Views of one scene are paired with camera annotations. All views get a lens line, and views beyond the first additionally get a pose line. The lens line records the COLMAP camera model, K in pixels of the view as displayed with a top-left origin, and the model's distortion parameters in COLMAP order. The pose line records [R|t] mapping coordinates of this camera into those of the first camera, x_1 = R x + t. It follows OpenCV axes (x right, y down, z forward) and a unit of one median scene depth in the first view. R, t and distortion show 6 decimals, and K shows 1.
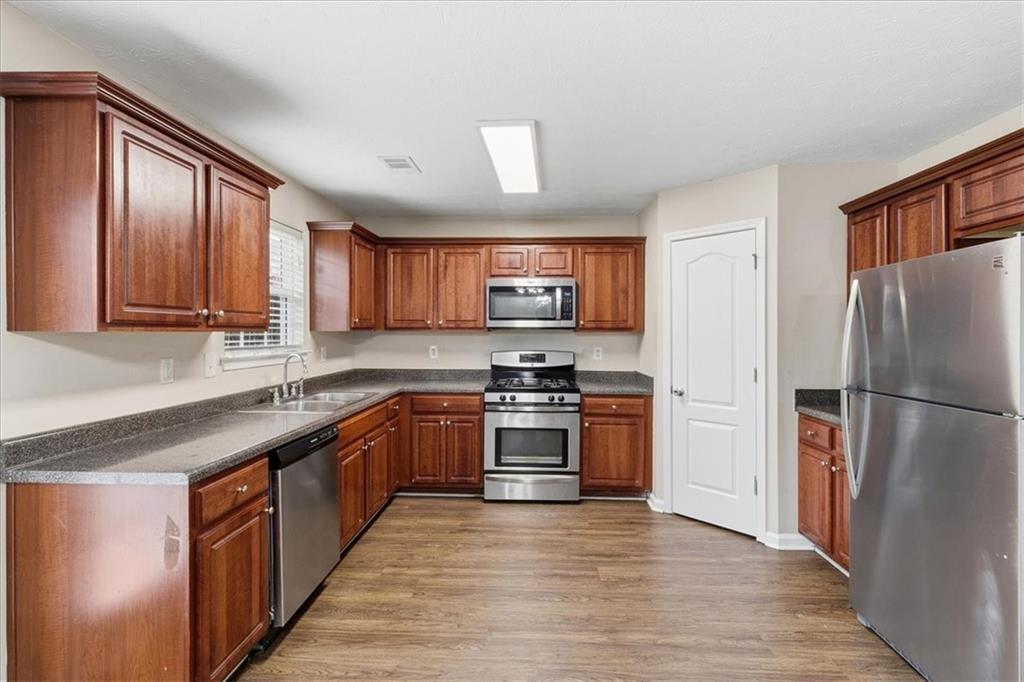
lens RADIAL K [[506.3, 0, 517.4], [0, 506.3, 338.7], [0, 0, 1]] dist [0.002781, 0.001246]
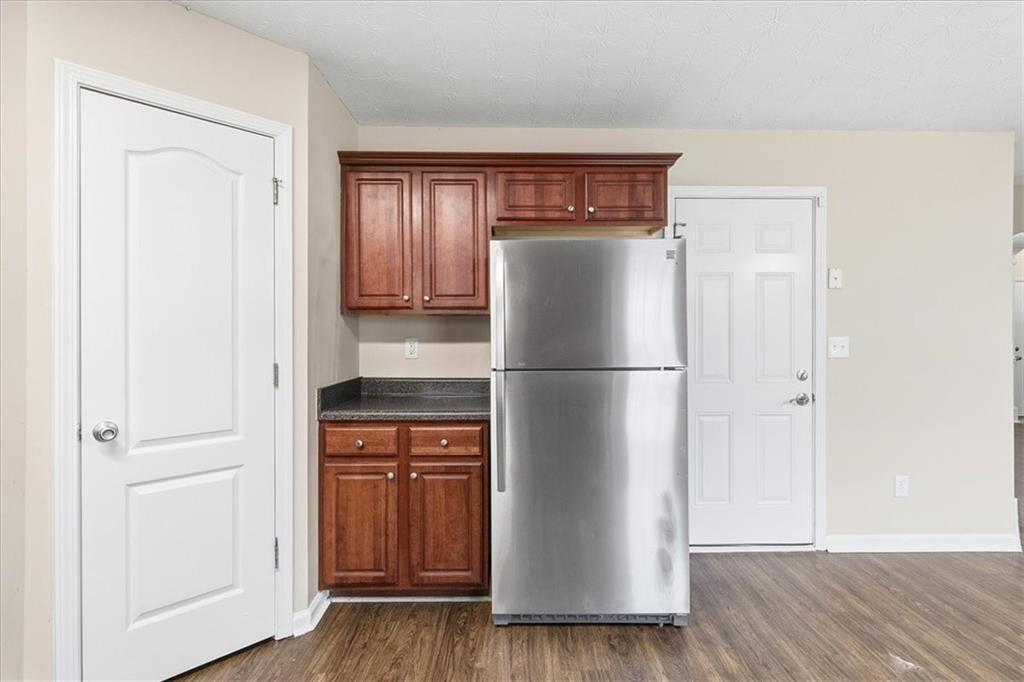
lens RADIAL K [[506.3, 0, 517.4], [0, 506.3, 338.7], [0, 0, 1]] dist [0.002781, 0.001246]
pose [[-0.060381, 0.001248, 0.998175, -0.198917], [0.022246, 0.999753, 0.000096, 0.039596], [-0.997927, 0.022211, -0.060394, 0.863425]]
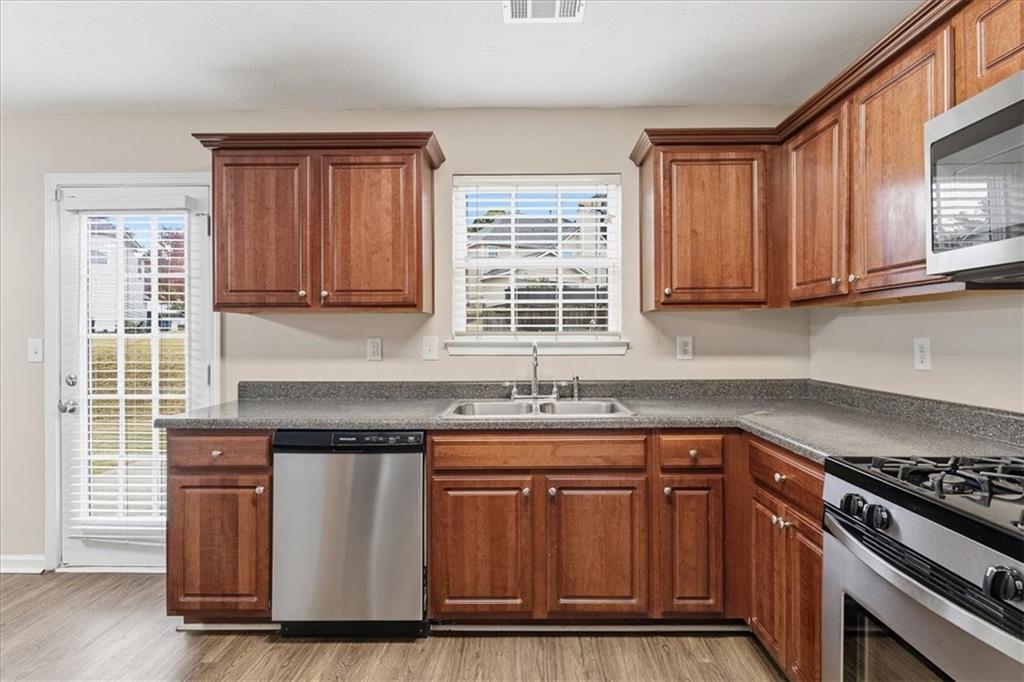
lens RADIAL K [[506.3, 0, 517.4], [0, 506.3, 338.7], [0, 0, 1]] dist [0.002781, 0.001246]
pose [[0.013359, 0.006245, -0.999891, 0.390187], [-0.016725, 0.999842, 0.006021, 0.025684], [0.999771, 0.016643, 0.013462, 1.165242]]
